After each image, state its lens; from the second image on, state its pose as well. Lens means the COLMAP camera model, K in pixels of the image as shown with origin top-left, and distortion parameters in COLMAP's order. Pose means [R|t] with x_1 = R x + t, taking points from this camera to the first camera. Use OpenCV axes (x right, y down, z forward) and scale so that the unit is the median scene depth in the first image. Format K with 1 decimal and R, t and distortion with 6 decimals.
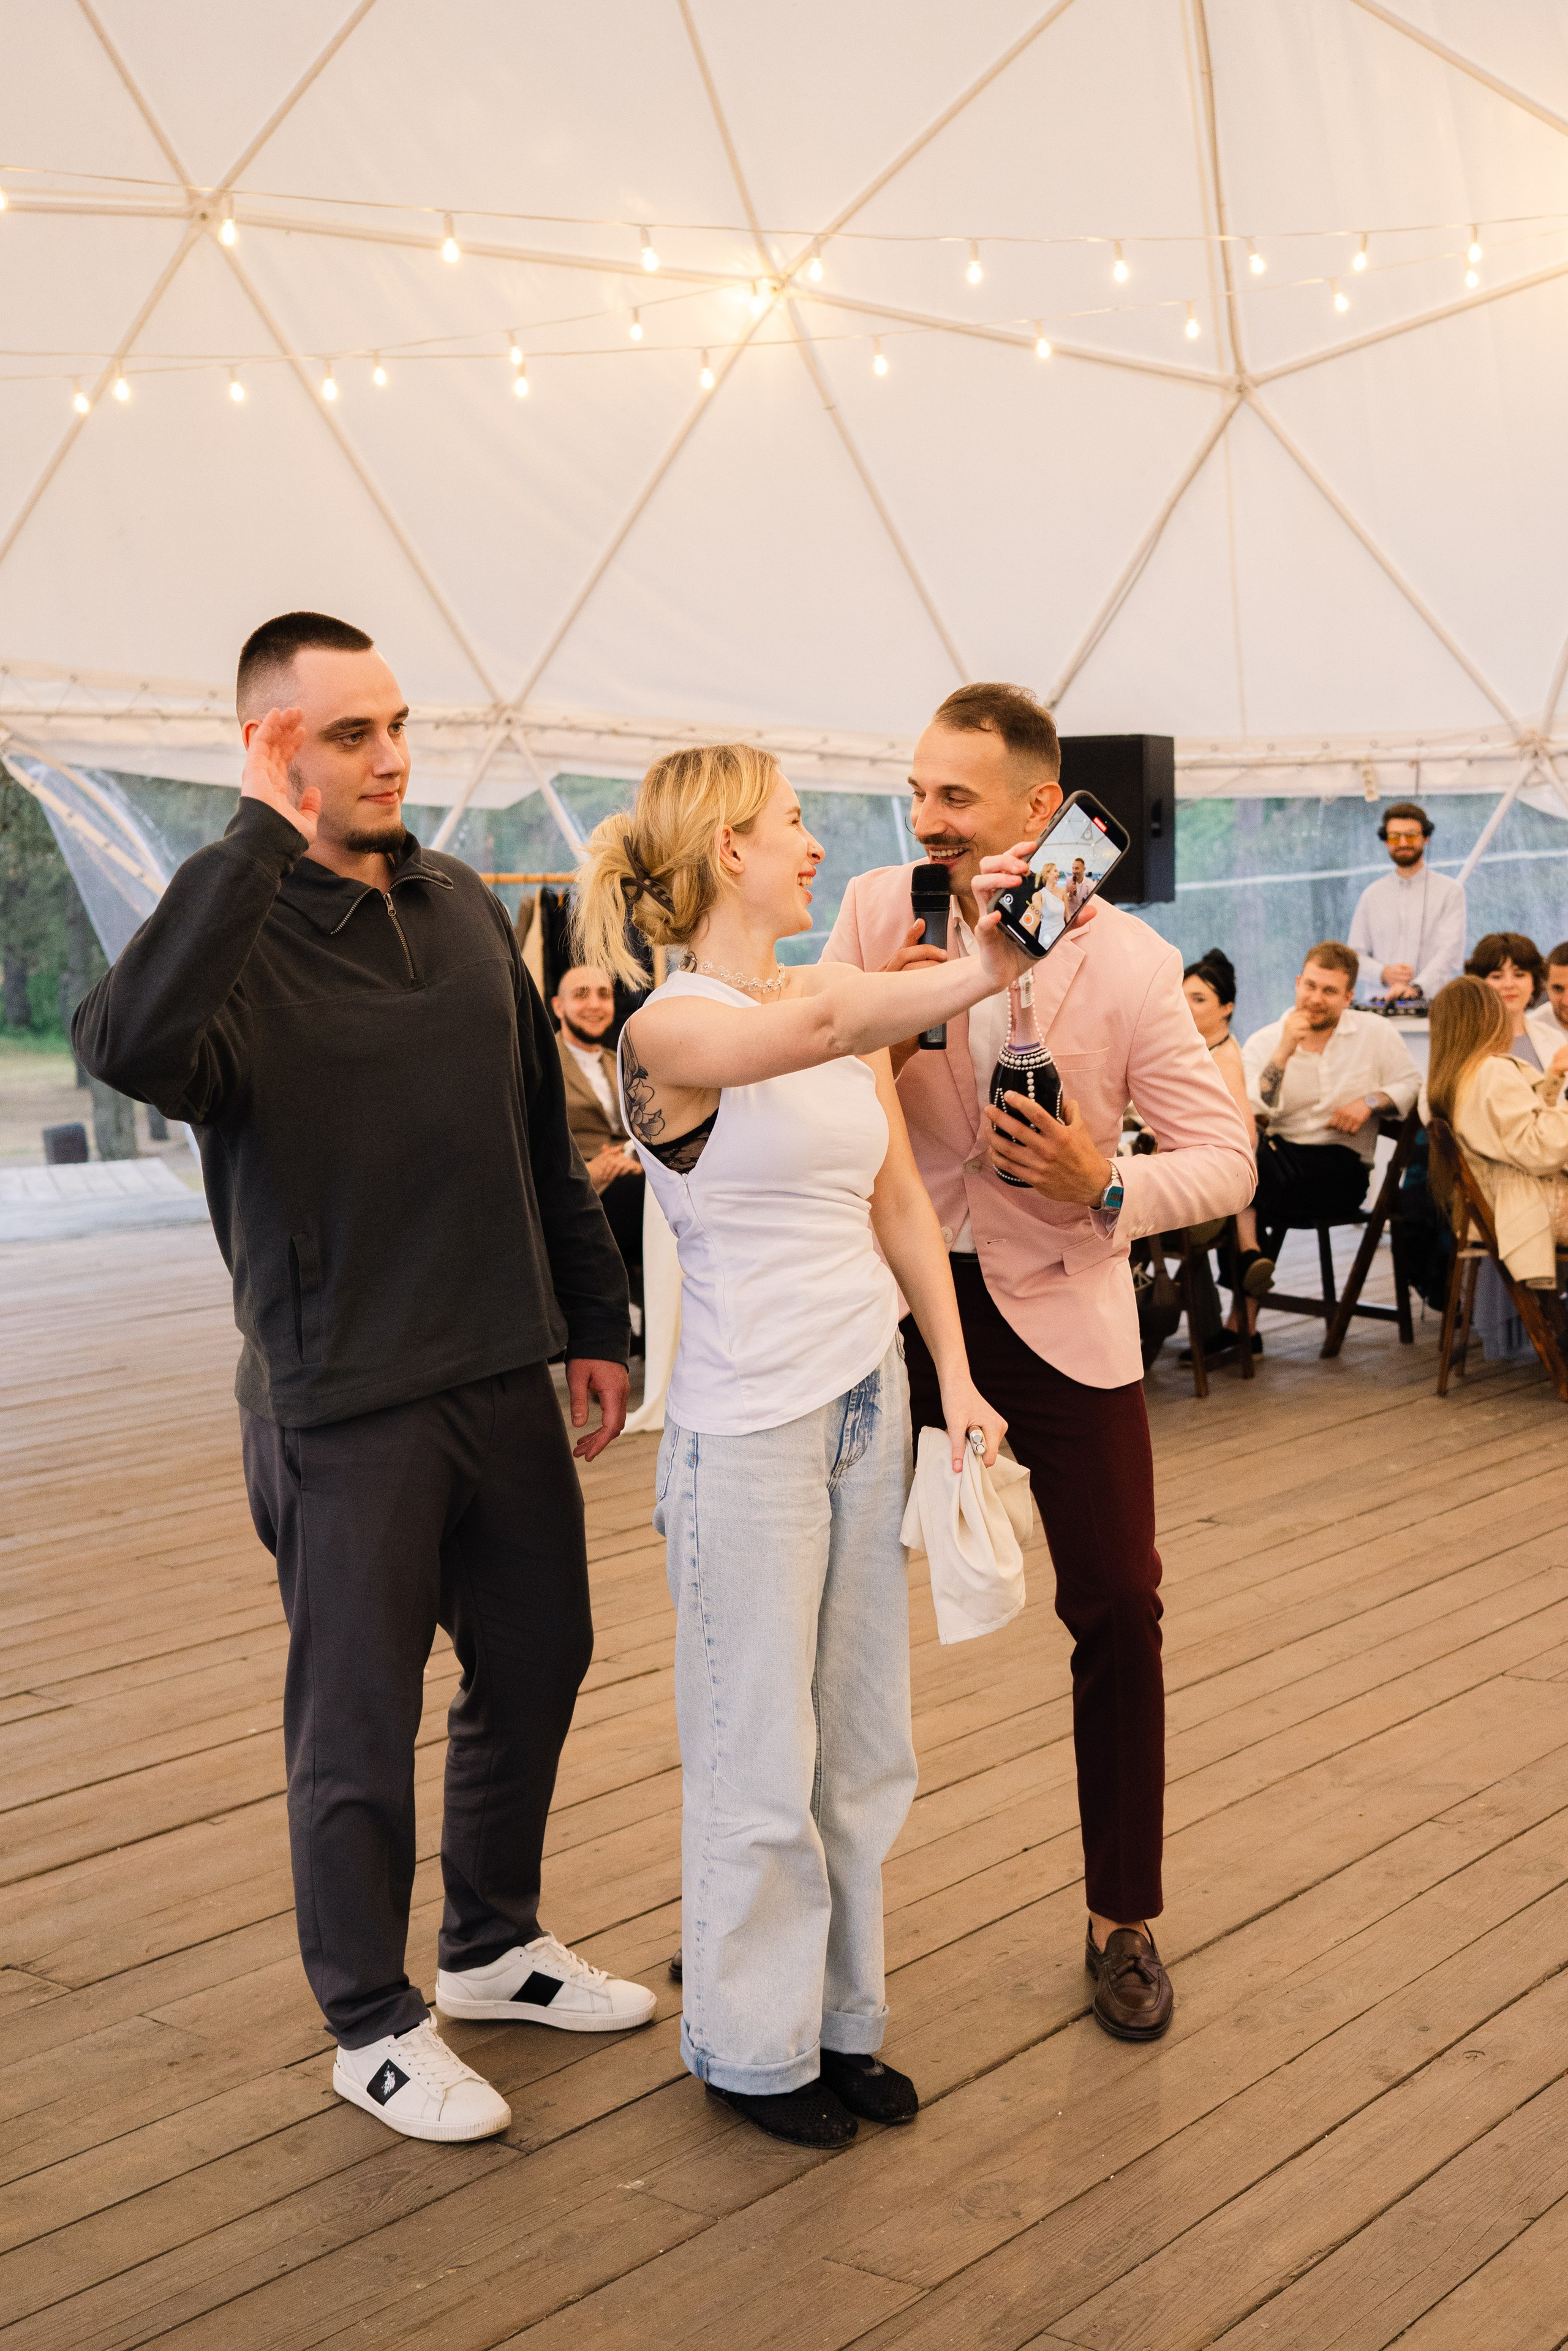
lens RADIAL K [[2888.0, 0, 907.3], [0, 2888.0, 1294.0], [0, 0, 1]] dist [-0.053210, 0.011473]
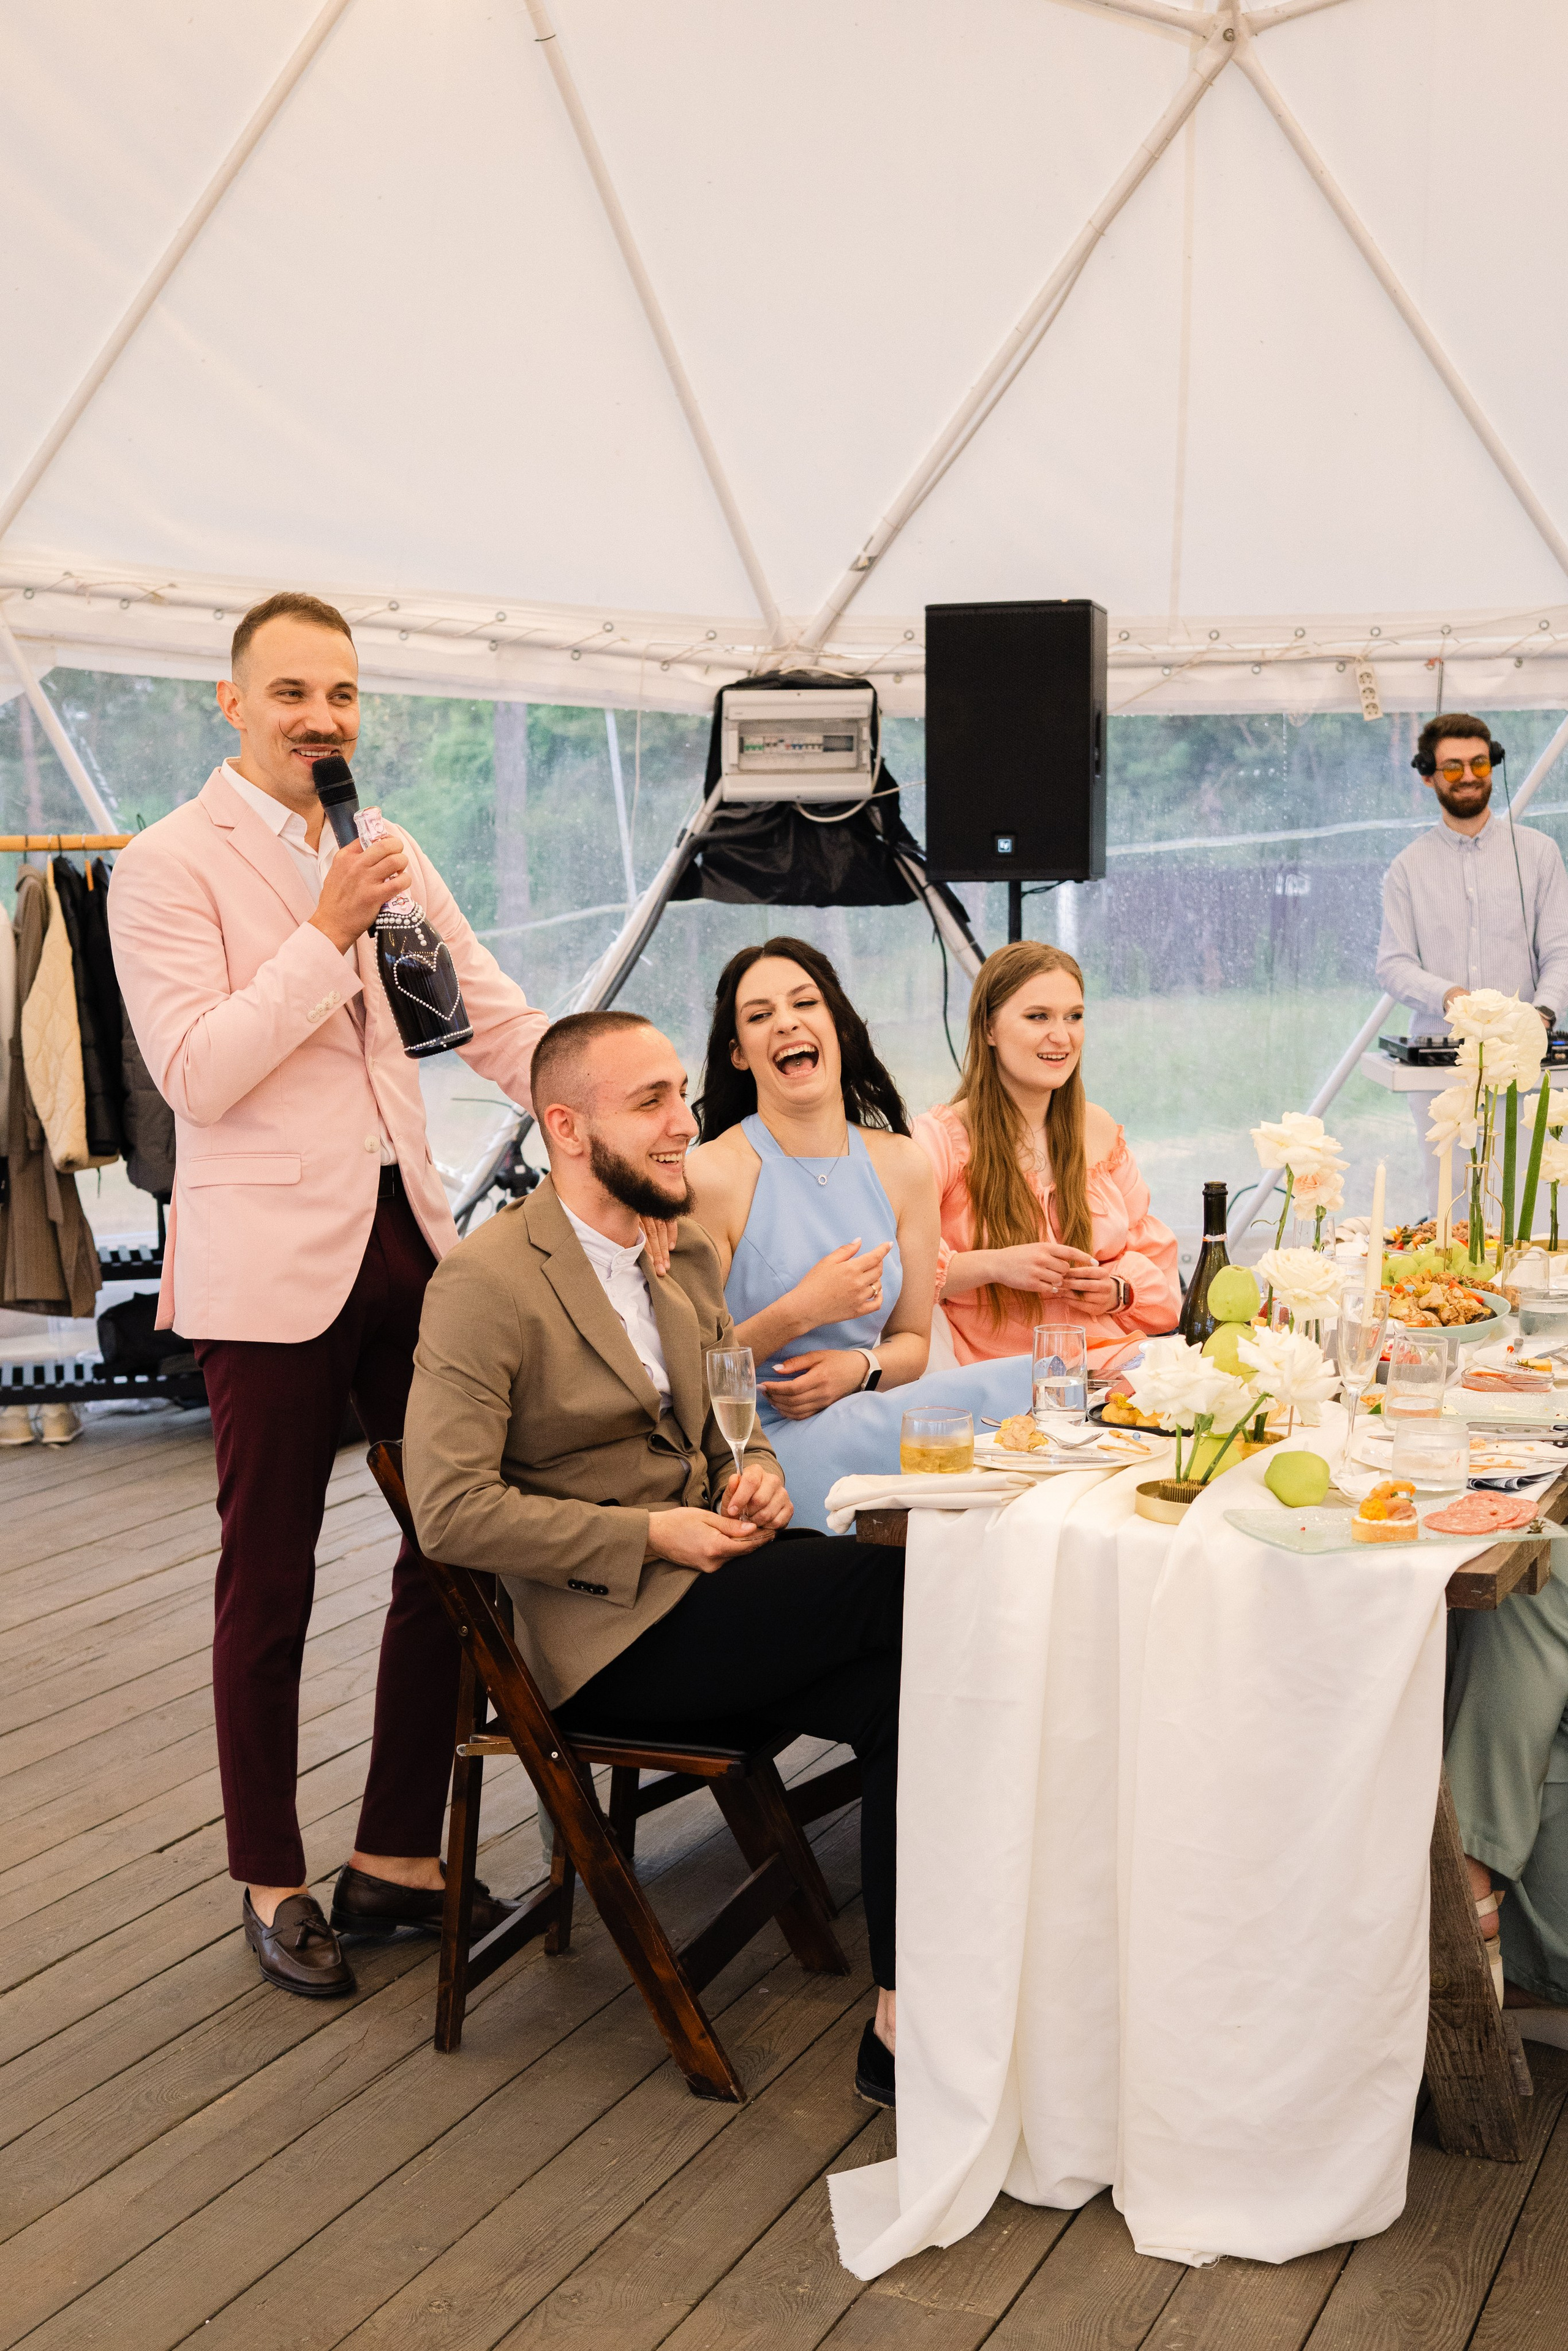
lens RADIAL K [[2822.2, 0, 713.6], [0, 2822.2, 1391.1], [0, 0, 1]] dist [-0.053487, 0.011987]
pose [[0.976510, -0.041419, 0.211455, -0.120694], [0.032645, 0.998462, 0.044818, -0.053333], [-0.212986, -0.036862, 0.976360, 0.405786]]
